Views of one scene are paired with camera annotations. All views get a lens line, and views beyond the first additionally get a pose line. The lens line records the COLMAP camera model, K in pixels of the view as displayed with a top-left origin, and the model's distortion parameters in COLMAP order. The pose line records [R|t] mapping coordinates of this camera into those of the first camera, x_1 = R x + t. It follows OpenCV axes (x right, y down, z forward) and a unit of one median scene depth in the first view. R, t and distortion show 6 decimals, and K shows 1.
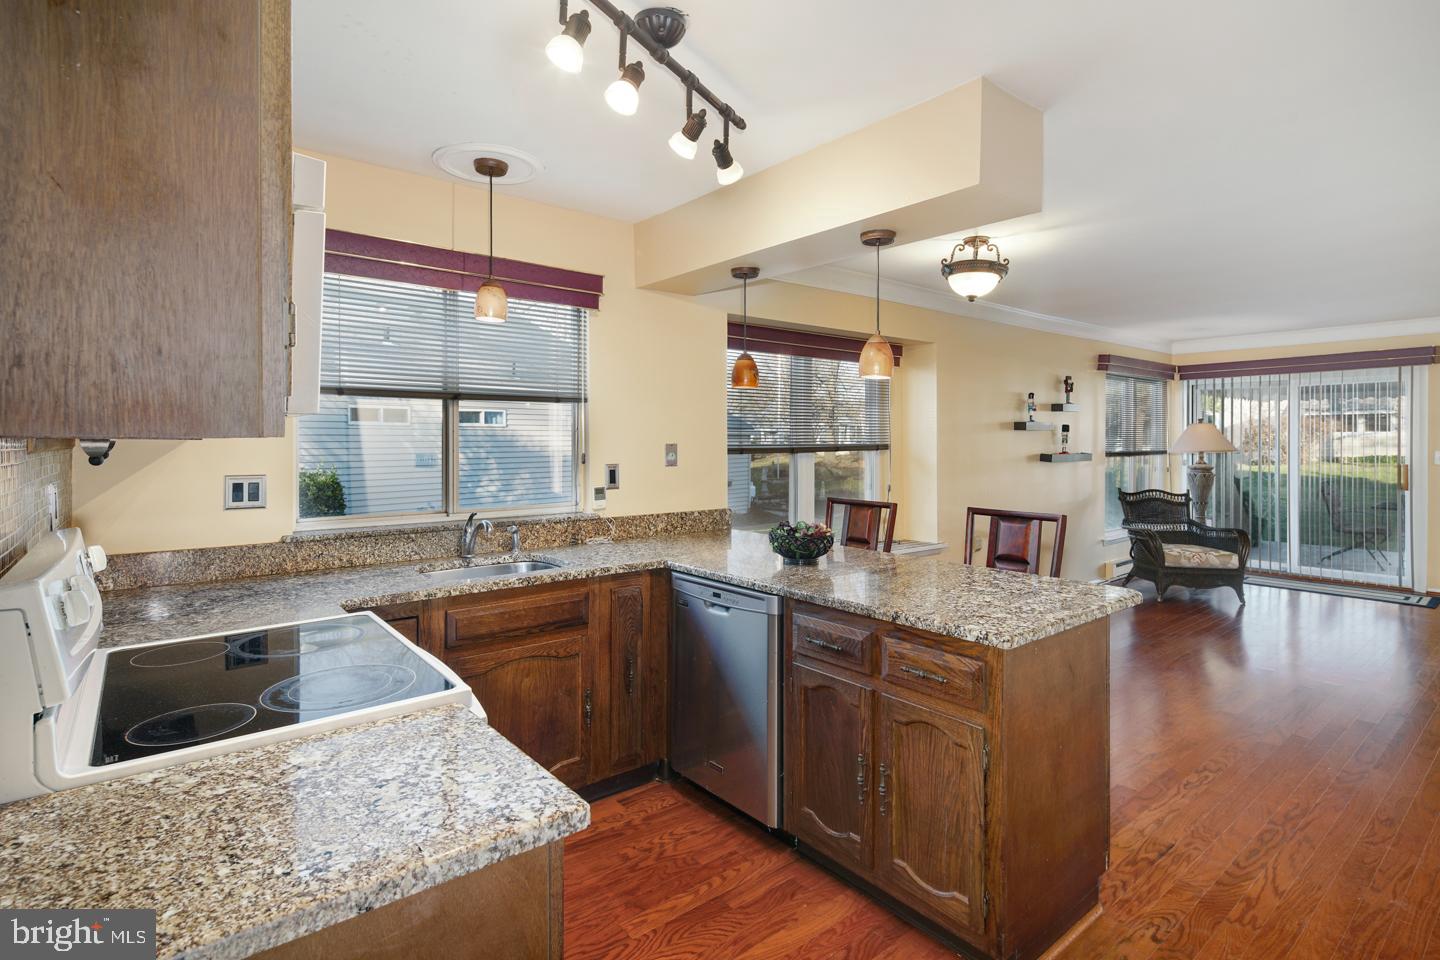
lens RADIAL K [[708.5, 0, 720.7], [0, 708.5, 442.4], [0, 0, 1]] dist [0.000021, -0.000630]
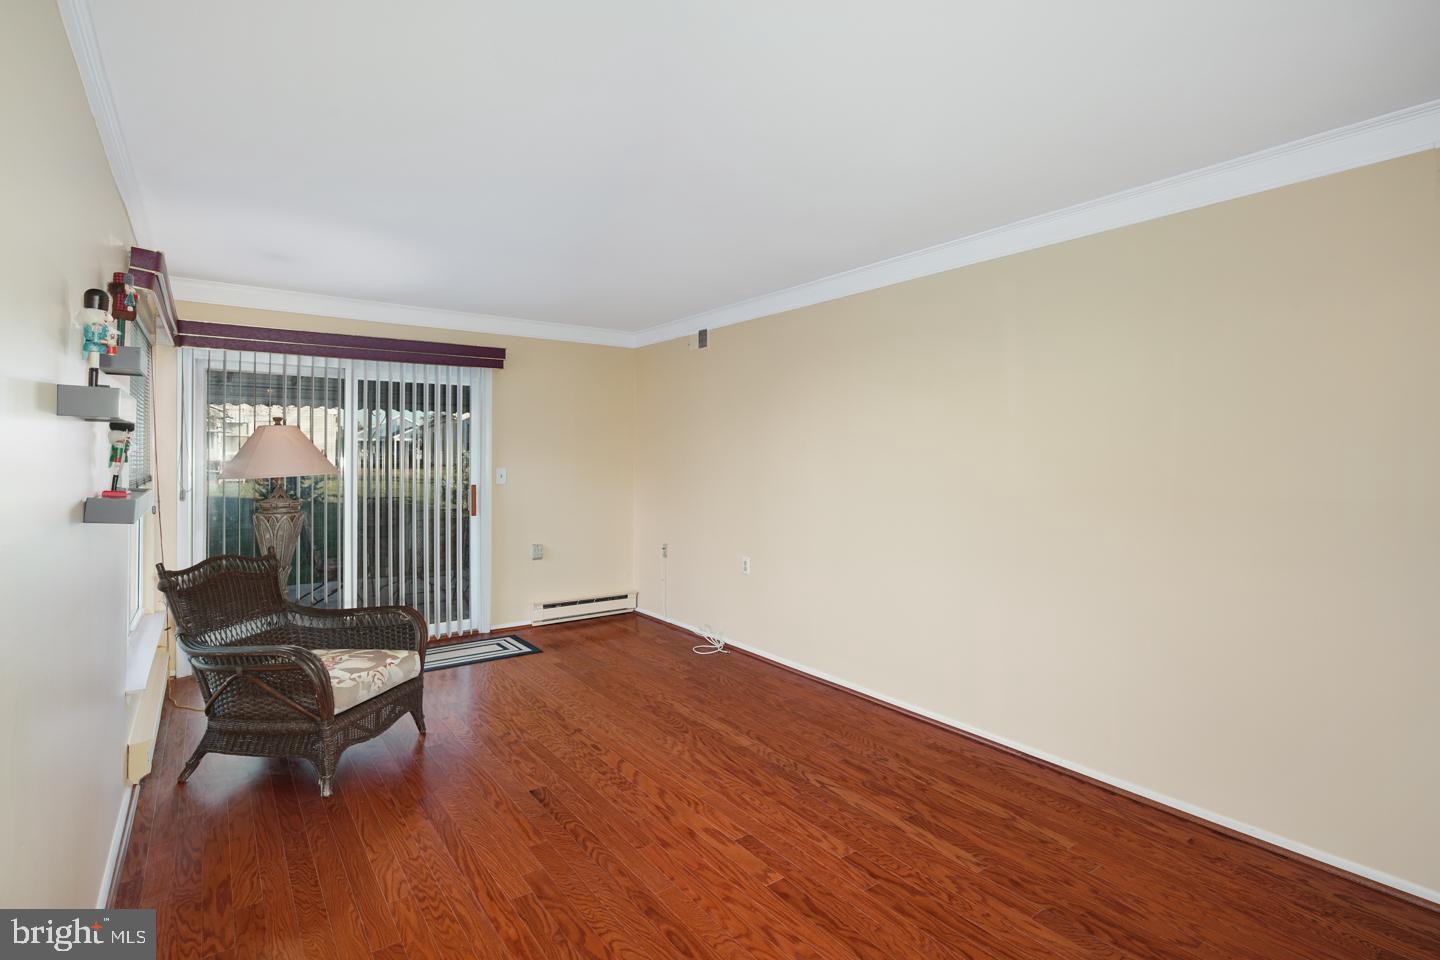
lens RADIAL K [[697.1, 0, 715.7], [0, 697.1, 452.1], [0, 0, 1]] dist [0.002281, -0.000137]
pose [[0.051580, 0.006635, 0.998647, 0.164610], [0.001035, 0.999977, -0.006697, -0.001644], [-0.998668, 0.001379, 0.051572, 0.718971]]
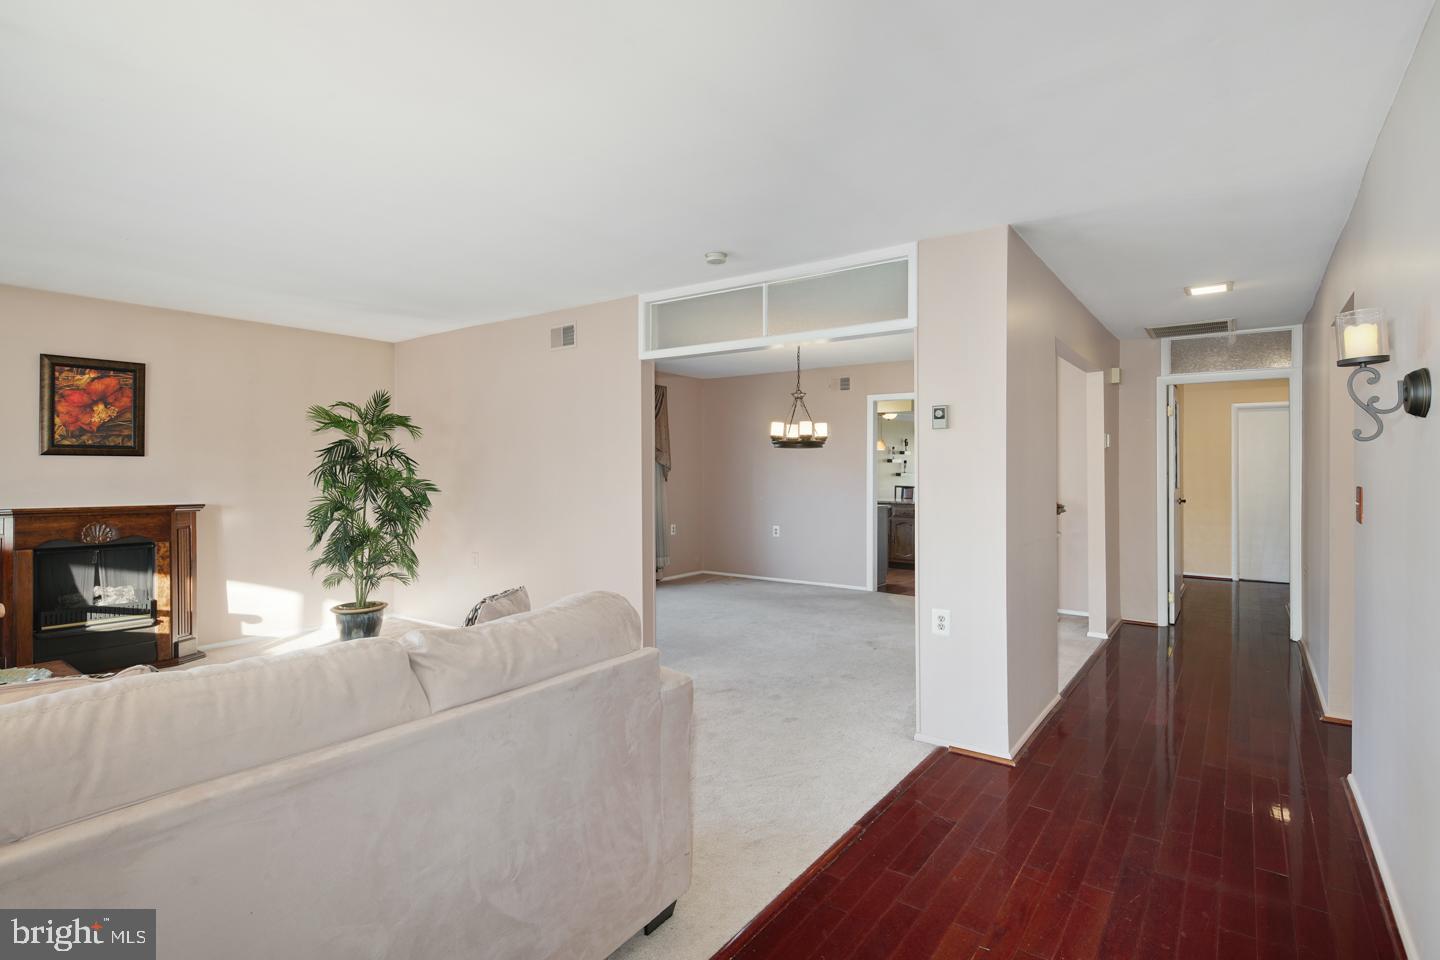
lens RADIAL K [[704.1, 0, 717.7], [0, 704.1, 455.9], [0, 0, 1]] dist [-0.000397, -0.000877]
pose [[0.967031, 0.009360, 0.254487, -0.714582], [-0.004196, 0.999774, -0.020829, 0.012068], [-0.254624, 0.019074, 0.966852, -1.105541]]
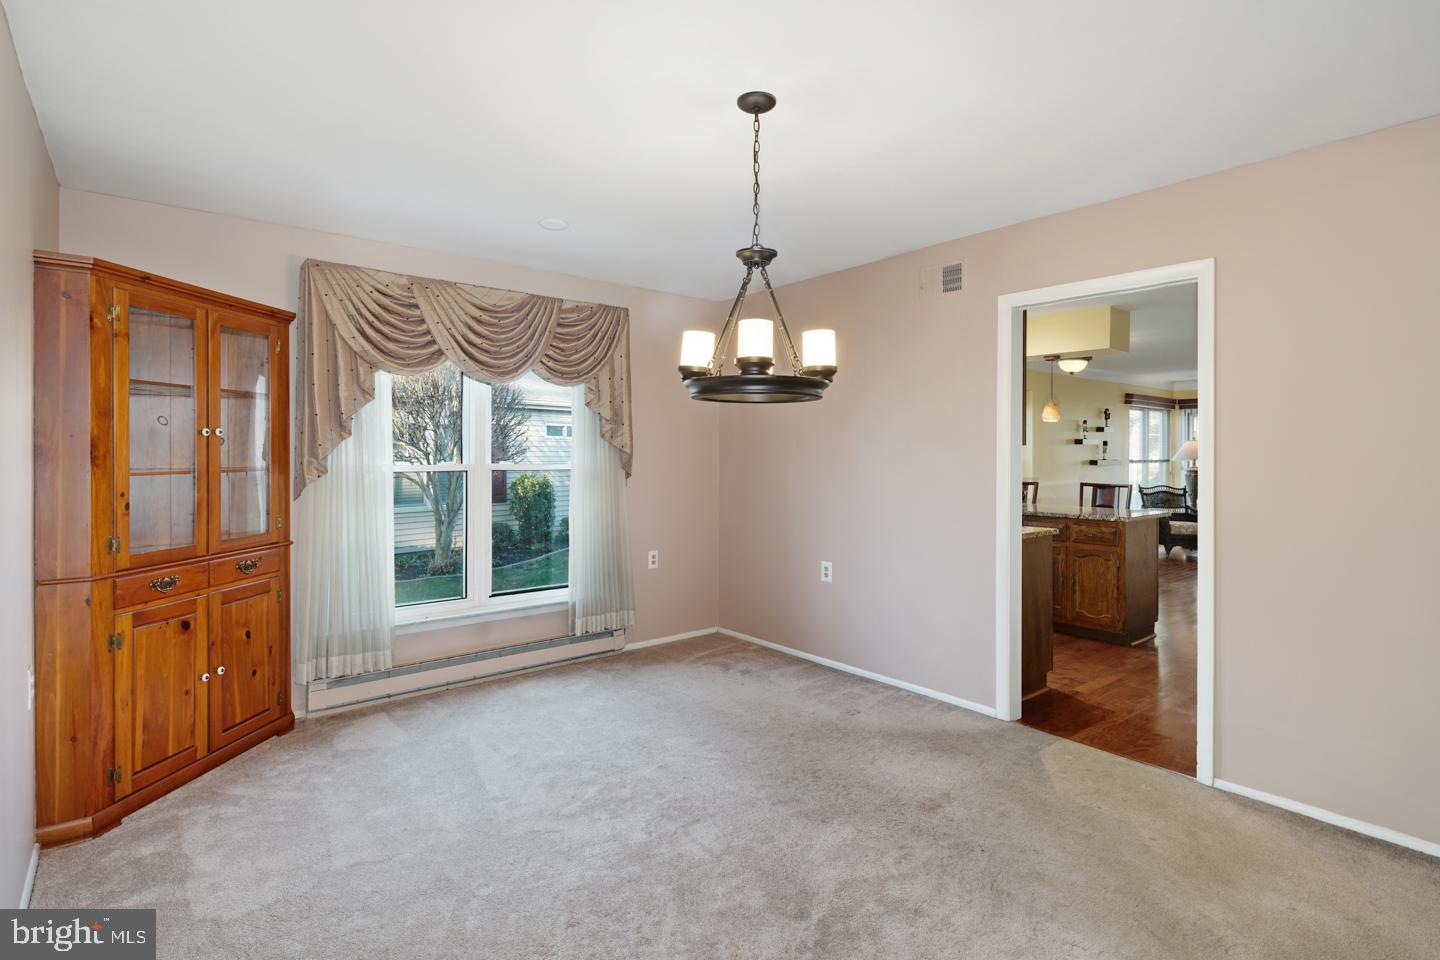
lens RADIAL K [[717.6, 0, 718.5], [0, 717.6, 453.7], [0, 0, 1]] dist [-0.005063, -0.001100]
pose [[0.999940, 0.003261, 0.010470, -0.364446], [-0.003226, 0.999989, -0.003381, 0.010302], [-0.010481, 0.003347, 0.999939, -0.533639]]
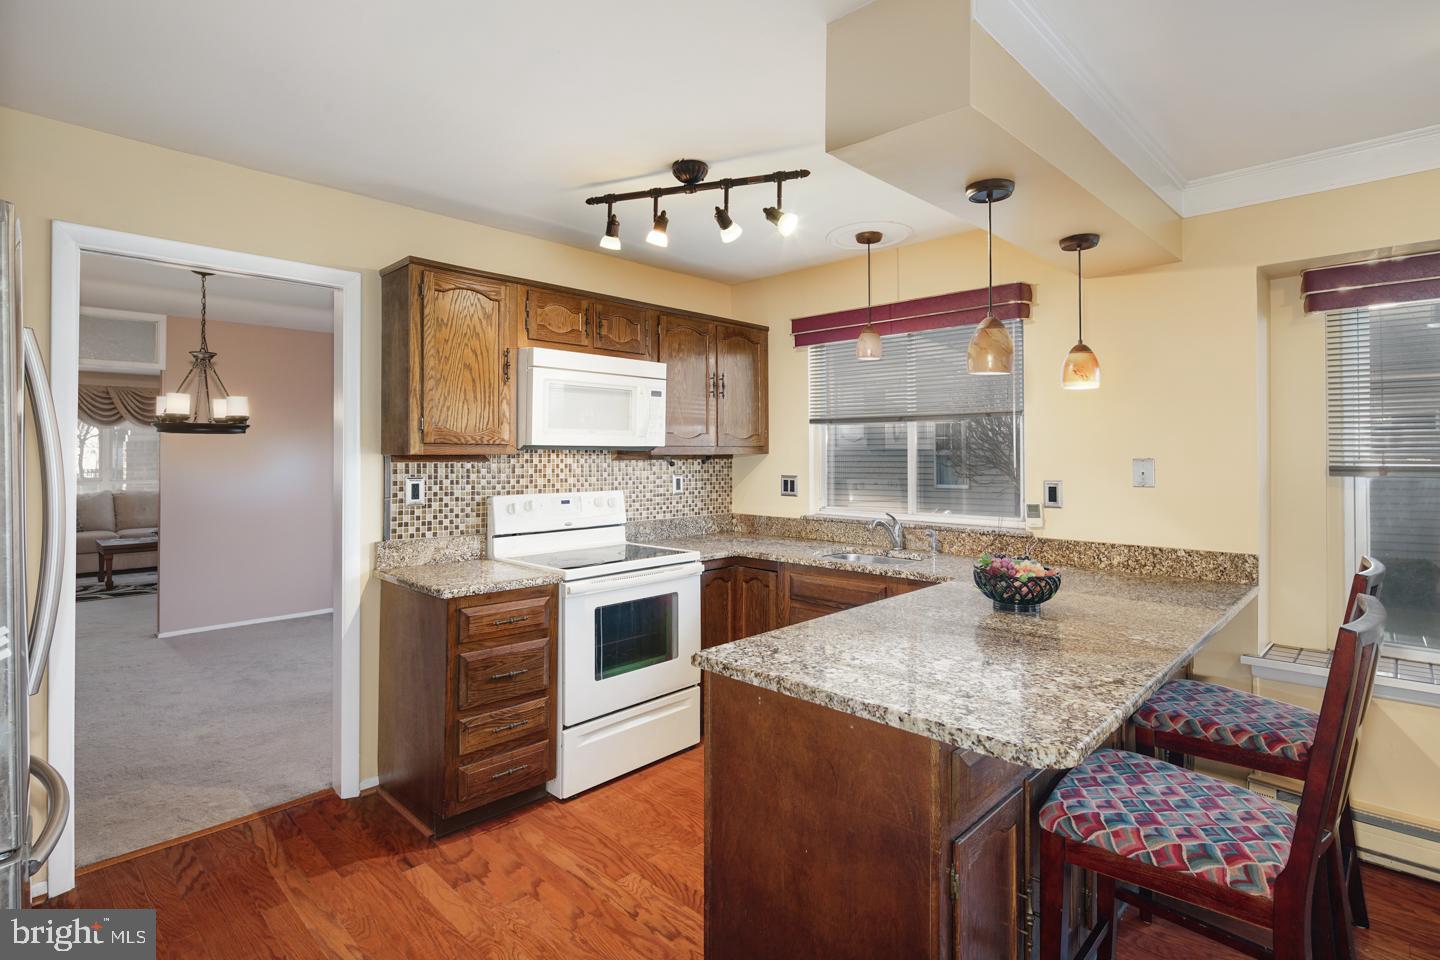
lens RADIAL K [[712.9, 0, 712.6], [0, 712.9, 449.6], [0, 0, 1]] dist [-0.003083, -0.000608]
pose [[0.118636, -0.005209, -0.992924, 0.402245], [-0.001357, 0.999984, -0.005408, -0.002210], [0.992937, 0.001989, 0.118627, 0.258241]]
